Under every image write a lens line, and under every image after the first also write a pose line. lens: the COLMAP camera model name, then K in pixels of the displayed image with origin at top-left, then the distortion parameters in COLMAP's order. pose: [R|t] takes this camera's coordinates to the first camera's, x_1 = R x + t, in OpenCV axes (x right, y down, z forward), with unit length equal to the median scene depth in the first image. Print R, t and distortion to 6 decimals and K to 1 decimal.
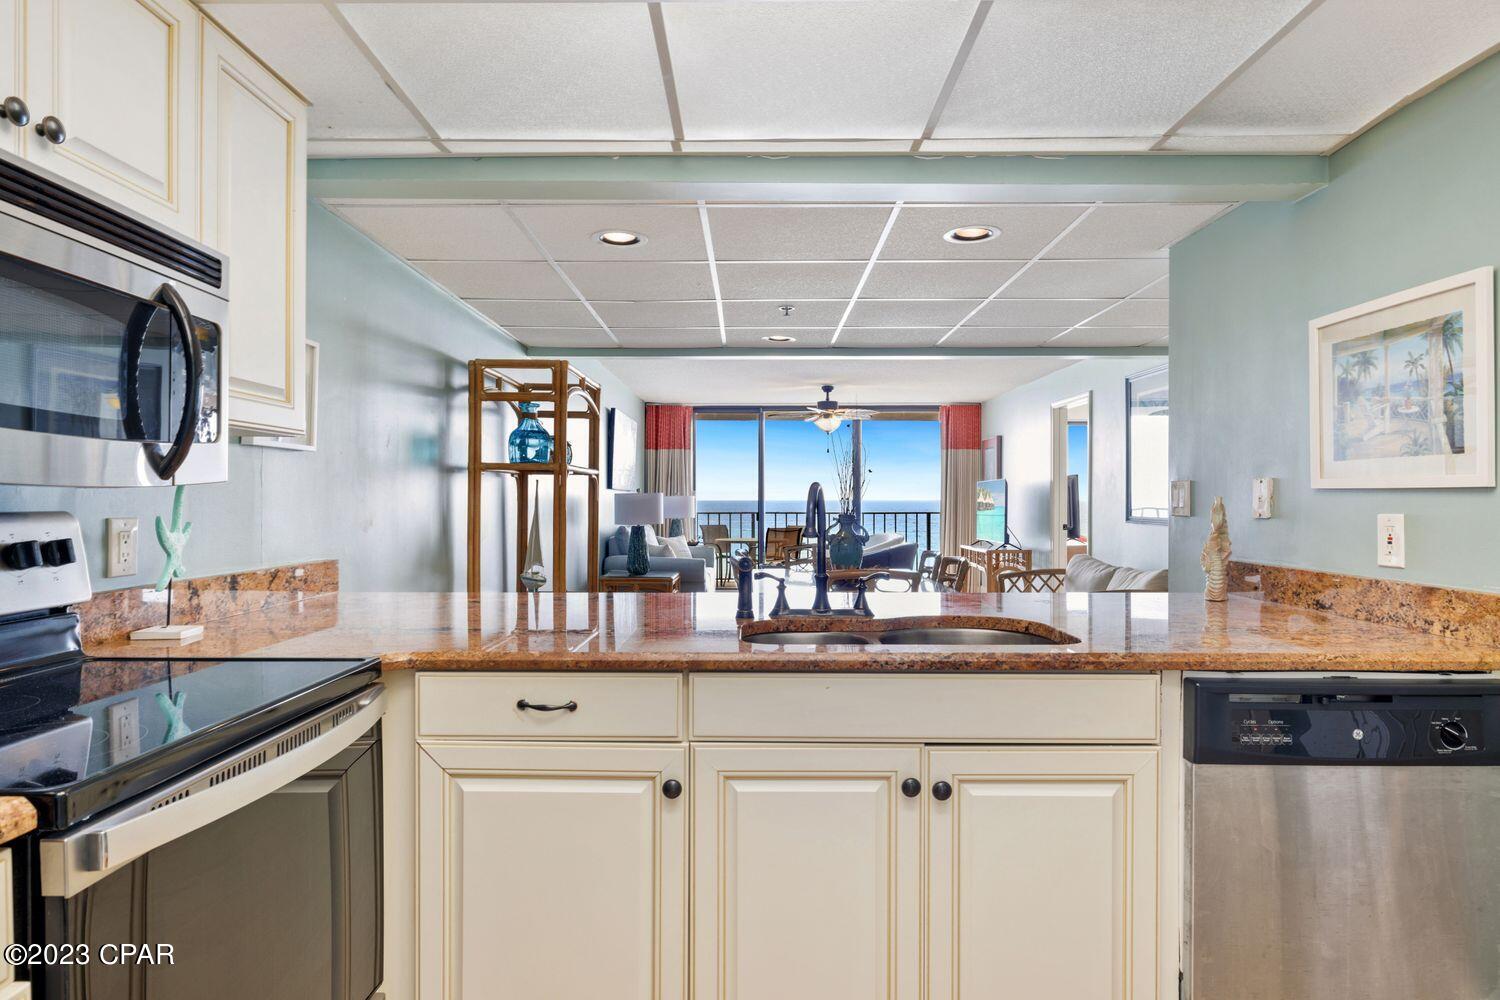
lens RADIAL K [[878.8, 0, 743.4], [0, 878.8, 511.5], [0, 0, 1]] dist [0.003714, 0.001002]
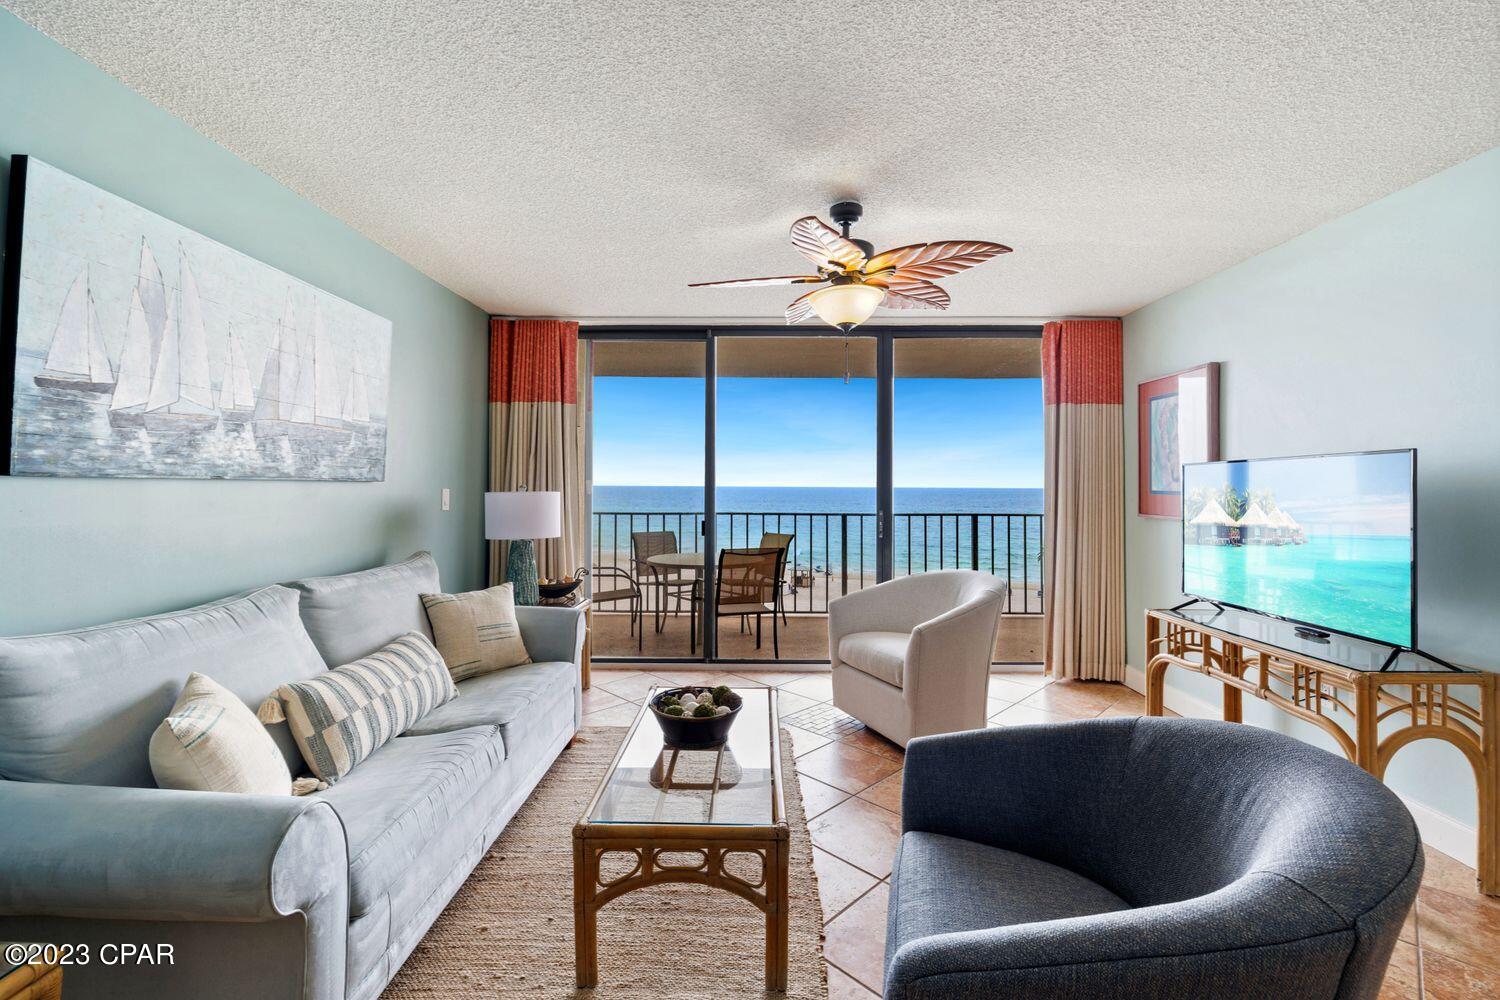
lens RADIAL K [[639.6, 0, 748.8], [0, 639.6, 485.1], [0, 0, 1]] dist [-0.000713, -0.000547]
pose [[0.999991, 0.004112, 0.000881, 0.045585], [-0.004095, 0.999832, -0.017840, -0.014457], [-0.000954, 0.017836, 0.999840, 0.615650]]
